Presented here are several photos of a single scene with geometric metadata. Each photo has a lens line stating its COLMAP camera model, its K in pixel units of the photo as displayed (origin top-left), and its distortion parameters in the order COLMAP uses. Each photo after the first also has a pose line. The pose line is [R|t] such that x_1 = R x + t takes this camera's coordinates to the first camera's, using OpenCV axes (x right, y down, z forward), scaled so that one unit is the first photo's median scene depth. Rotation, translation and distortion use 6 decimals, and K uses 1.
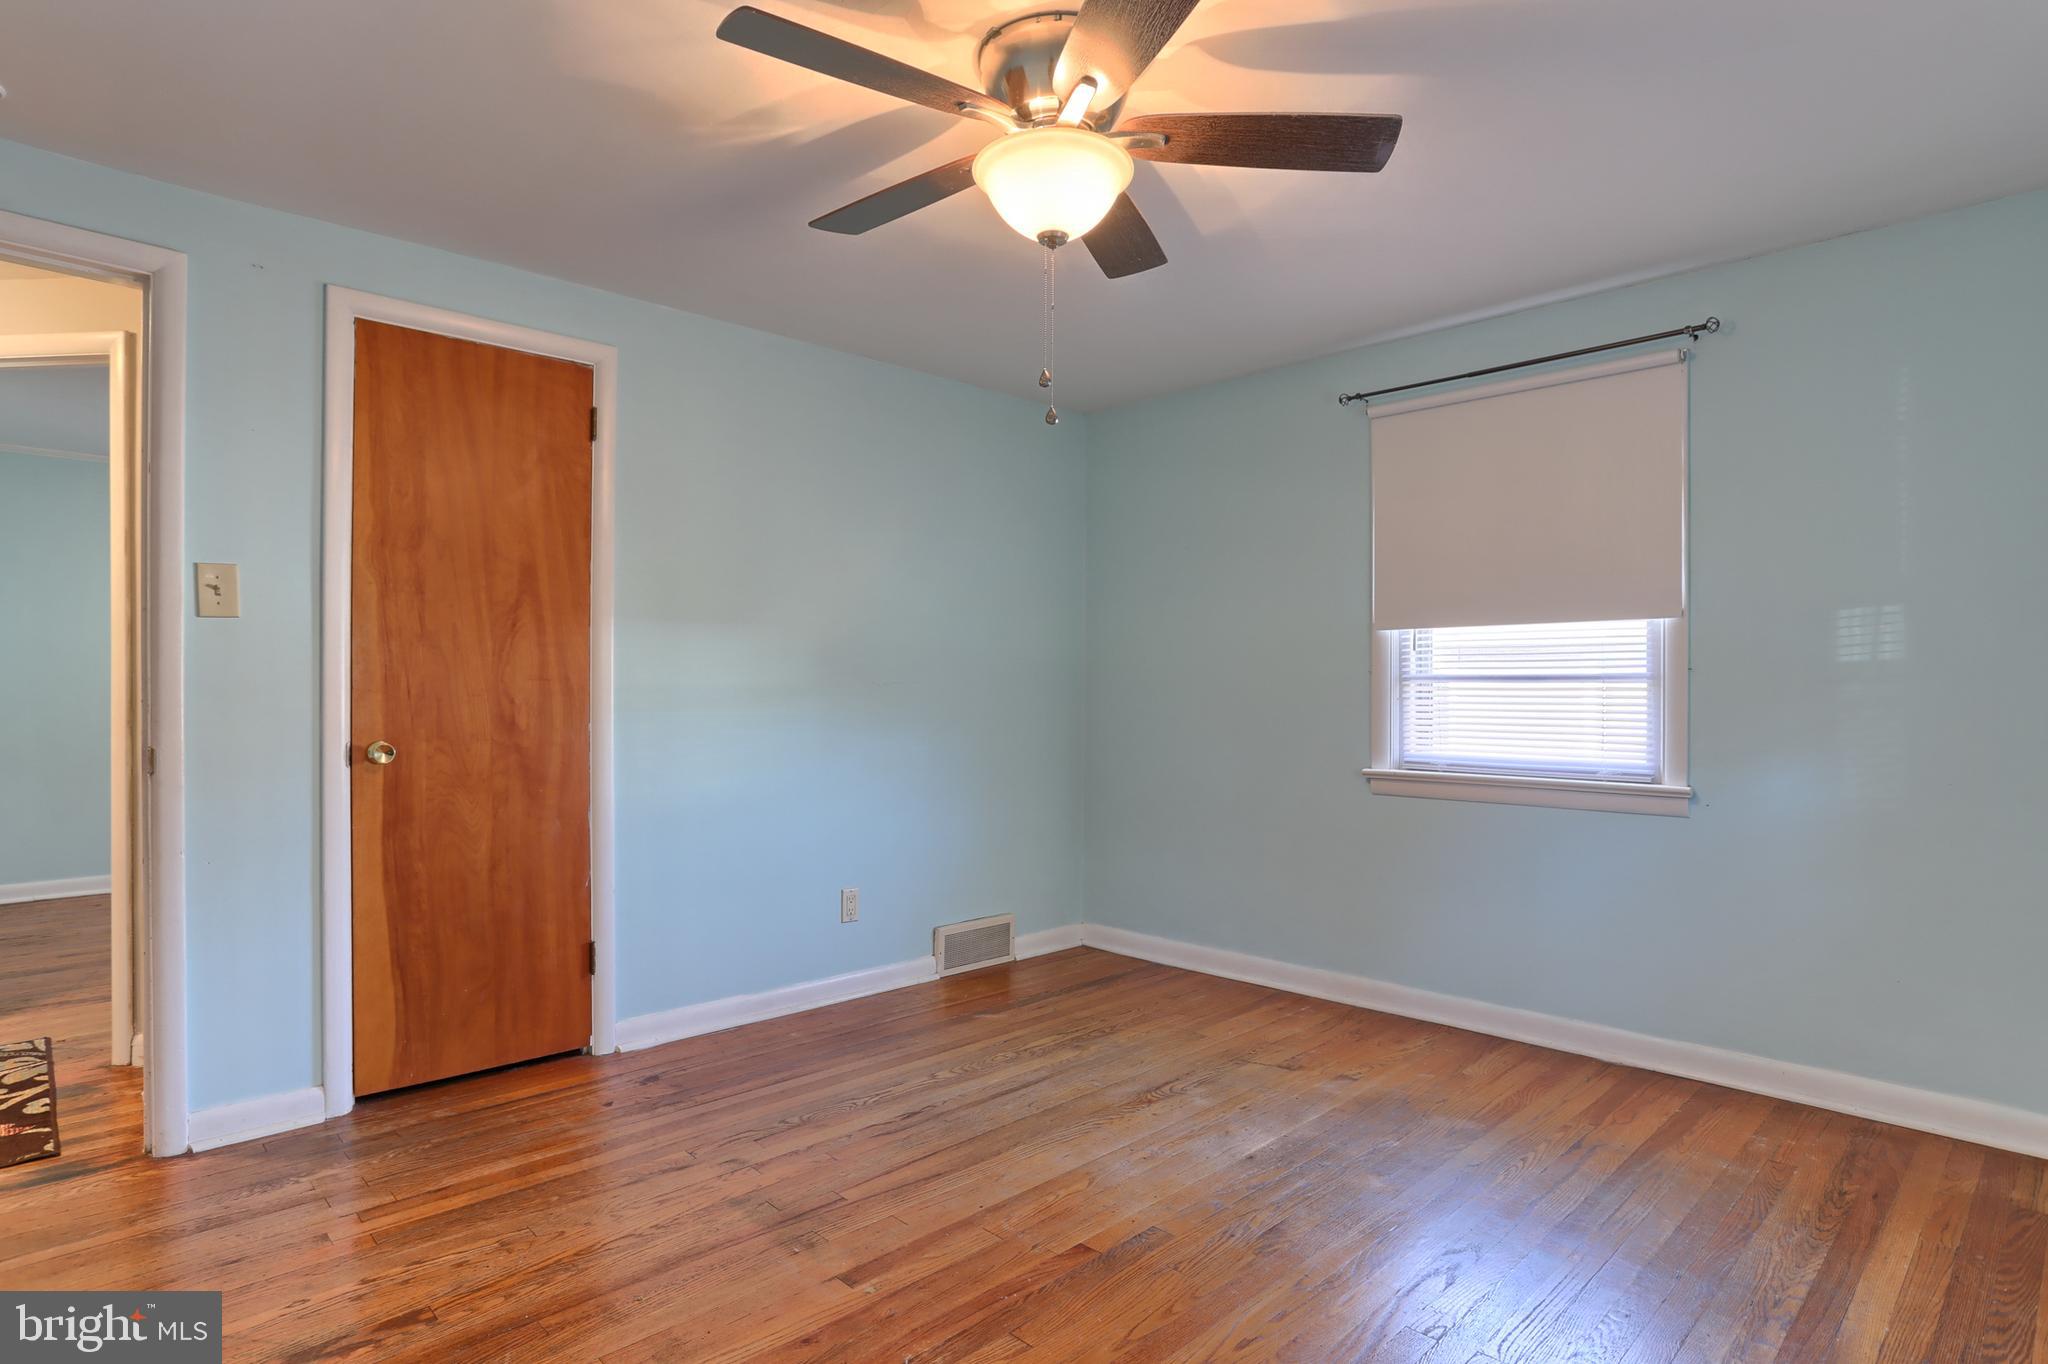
lens RADIAL K [[1059.0, 0, 1035.7], [0, 1059.0, 686.1], [0, 0, 1]] dist [-0.060536, 0.024942]
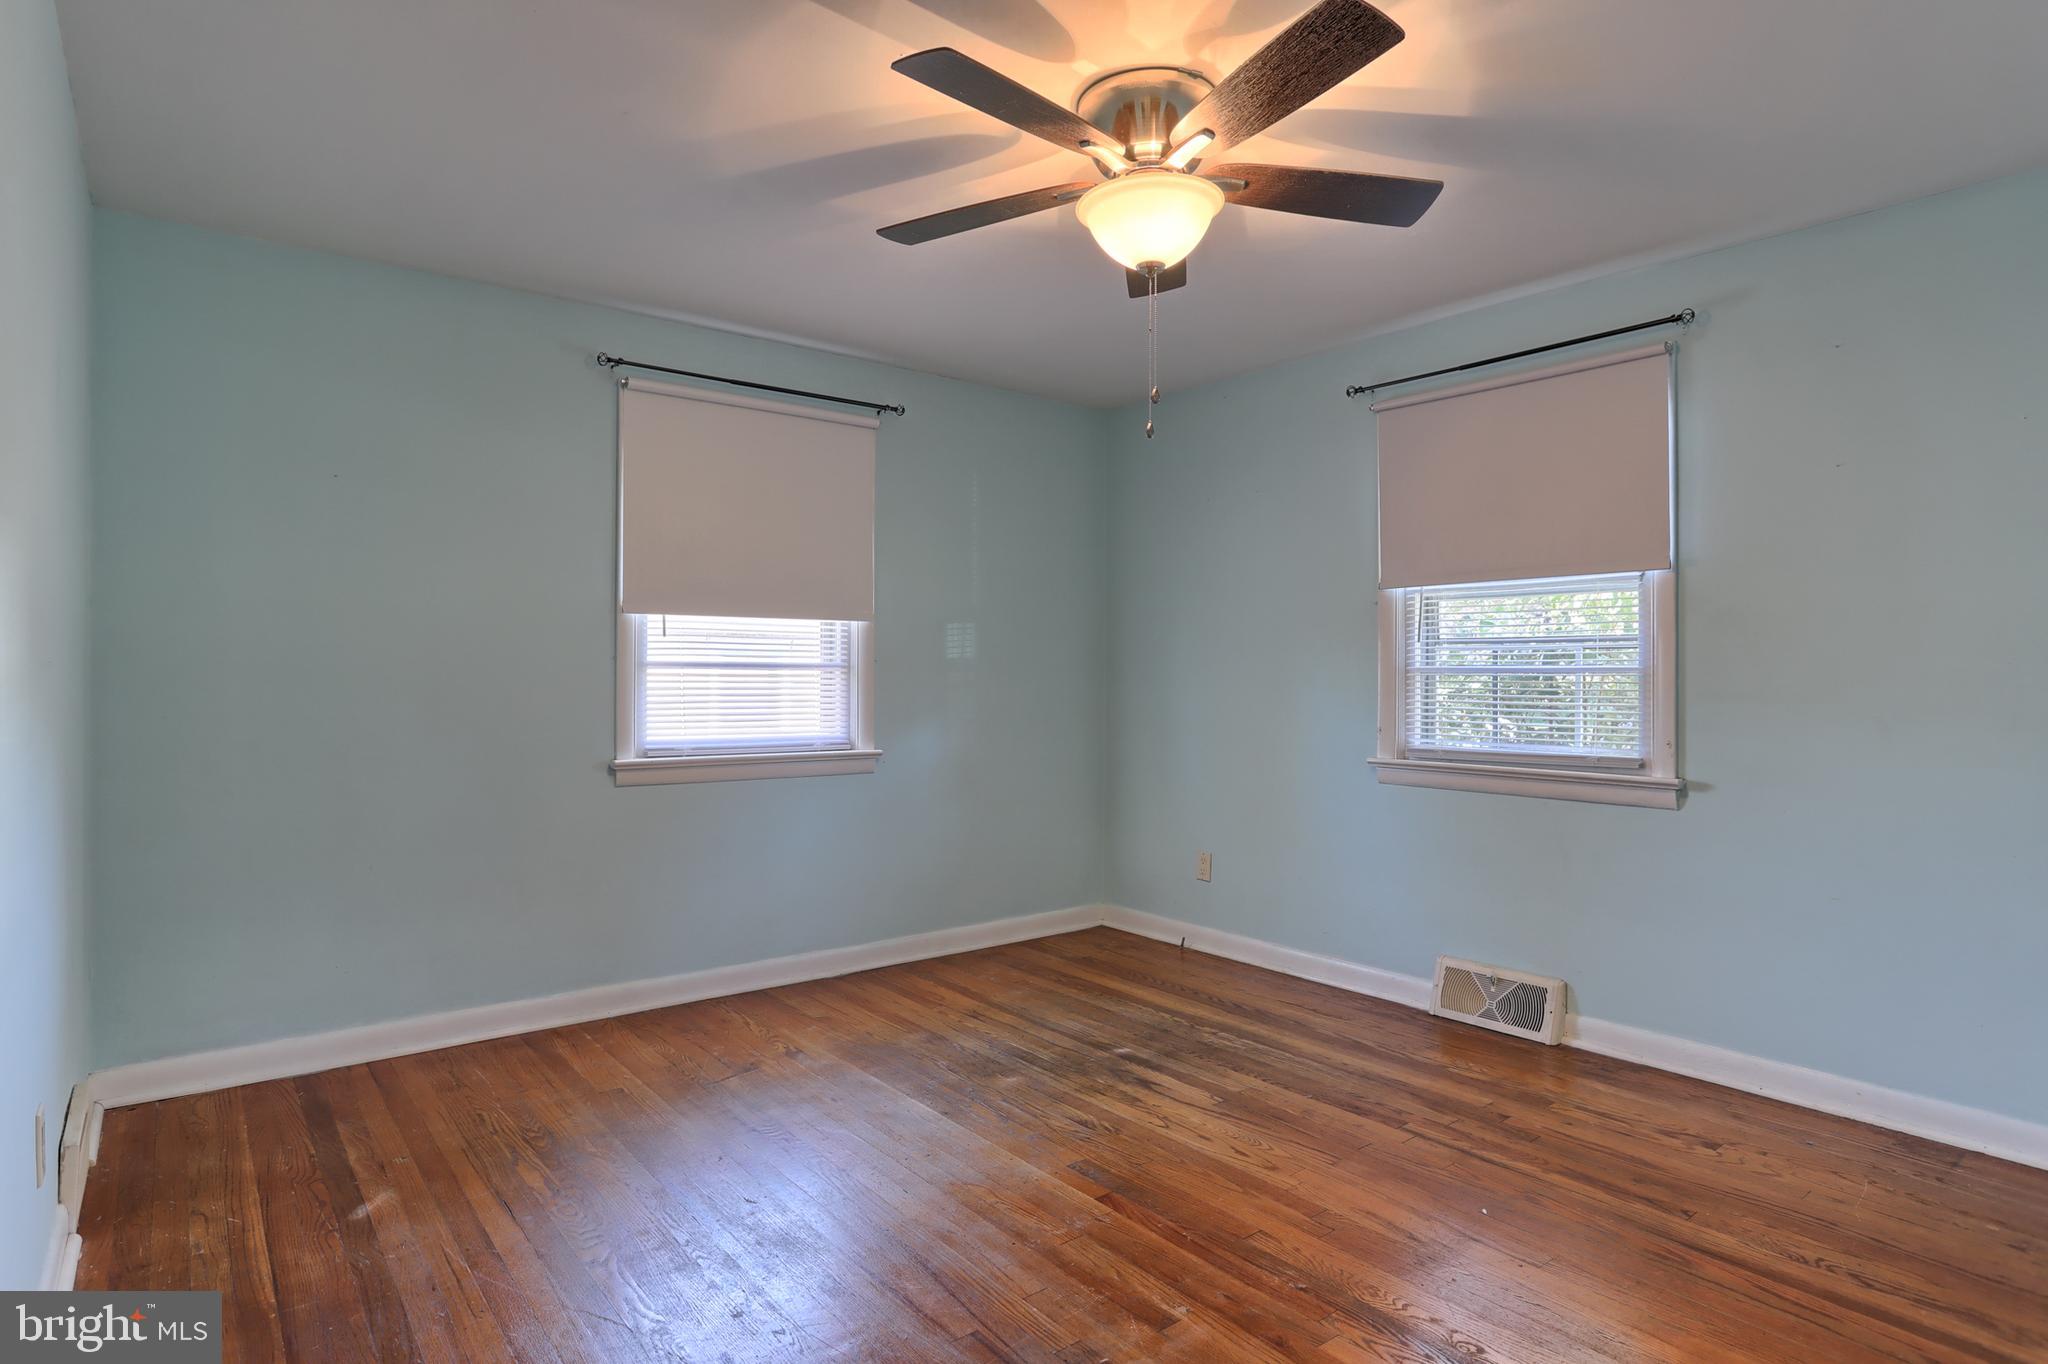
lens RADIAL K [[1059.0, 0, 1037.1], [0, 1059.0, 675.2], [0, 0, 1]] dist [-0.060536, 0.024942]
pose [[0.123282, 0.000828, 0.992371, -0.661136], [-0.004414, 0.999990, -0.000286, 0.001370], [-0.992362, -0.004345, 0.123284, 0.602316]]
